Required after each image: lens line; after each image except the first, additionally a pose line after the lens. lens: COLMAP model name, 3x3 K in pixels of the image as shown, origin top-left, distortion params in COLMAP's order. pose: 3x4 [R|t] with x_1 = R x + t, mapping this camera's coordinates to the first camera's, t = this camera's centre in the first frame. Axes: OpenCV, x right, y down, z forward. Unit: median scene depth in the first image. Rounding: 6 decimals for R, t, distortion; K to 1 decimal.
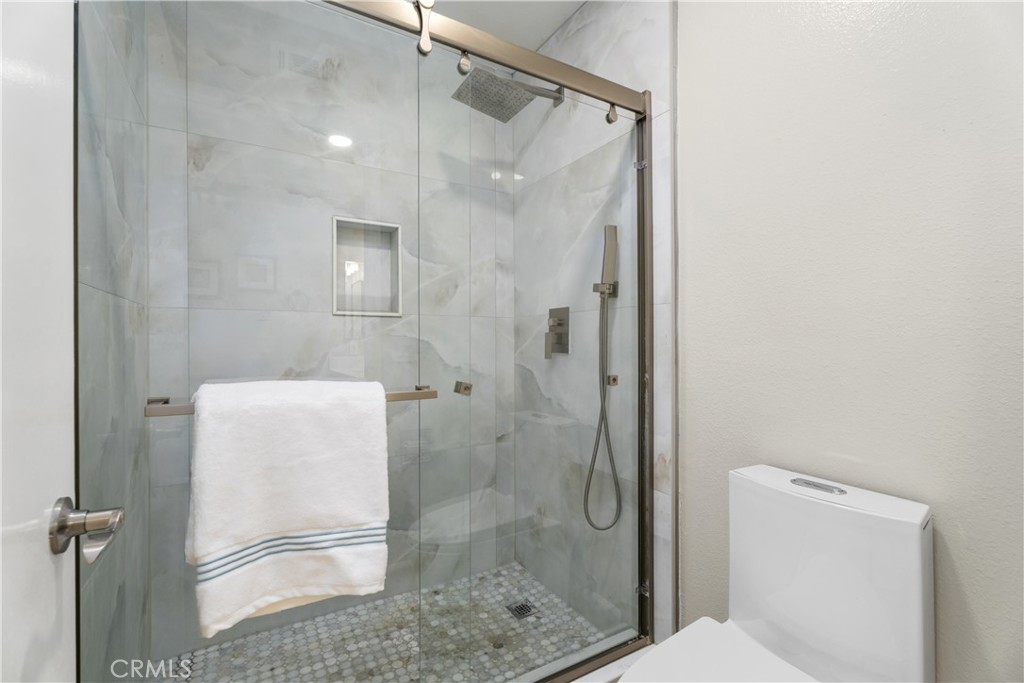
lens RADIAL K [[461.9, 0, 509.6], [0, 461.9, 342.7], [0, 0, 1]] dist [-0.003366, 0.000307]
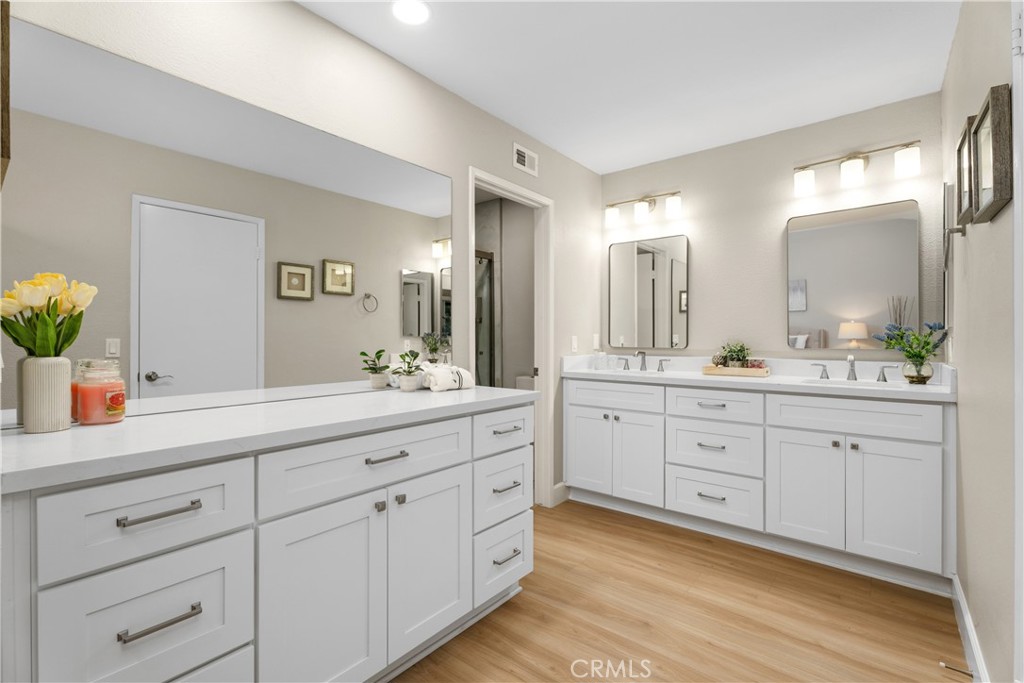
lens RADIAL K [[461.9, 0, 512.8], [0, 461.9, 339.9], [0, 0, 1]] dist [-0.003366, 0.000307]
pose [[0.939596, -0.002903, 0.342274, -0.562832], [0.002421, 0.999995, 0.001837, -0.003811], [-0.342277, -0.000898, 0.939599, -1.729657]]
